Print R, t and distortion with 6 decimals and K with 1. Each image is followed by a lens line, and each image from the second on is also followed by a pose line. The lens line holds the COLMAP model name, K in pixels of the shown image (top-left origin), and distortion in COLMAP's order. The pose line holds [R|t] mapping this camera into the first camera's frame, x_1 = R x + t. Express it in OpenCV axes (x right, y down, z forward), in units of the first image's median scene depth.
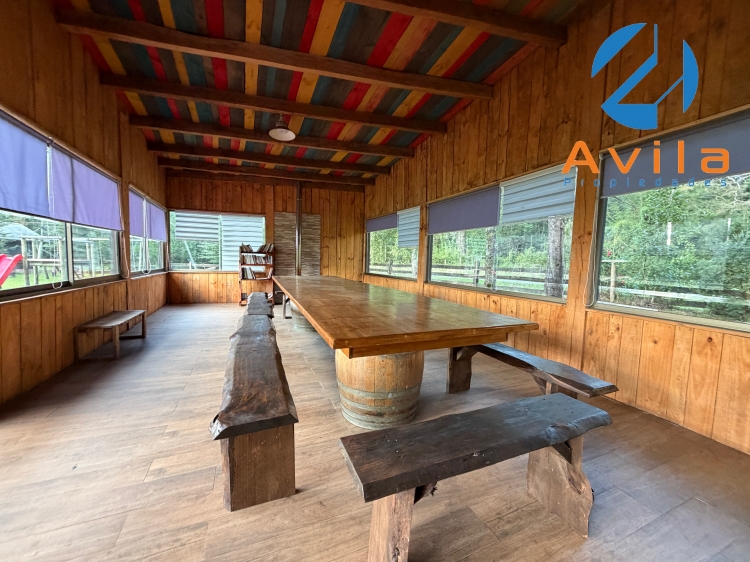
lens RADIAL K [[304.3, 0, 375.0], [0, 304.3, 281.0], [0, 0, 1]] dist [0.000616, -0.000052]
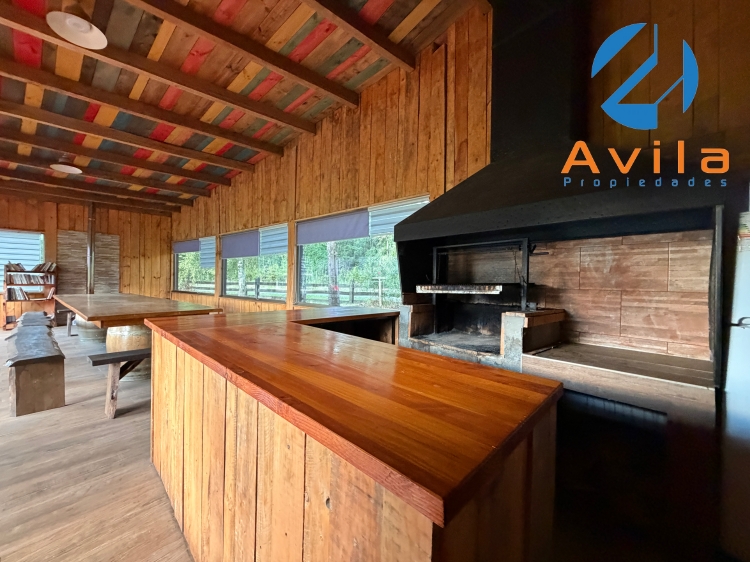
lens RADIAL K [[324.9, 0, 406.6], [0, 324.9, 282.7], [0, 0, 1]] dist [-0.001329, -0.000337]
pose [[0.879530, -0.012578, 0.475678, 0.162249], [0.037441, 0.998381, -0.042829, 0.028632], [-0.474369, 0.055479, 0.878576, -0.448965]]
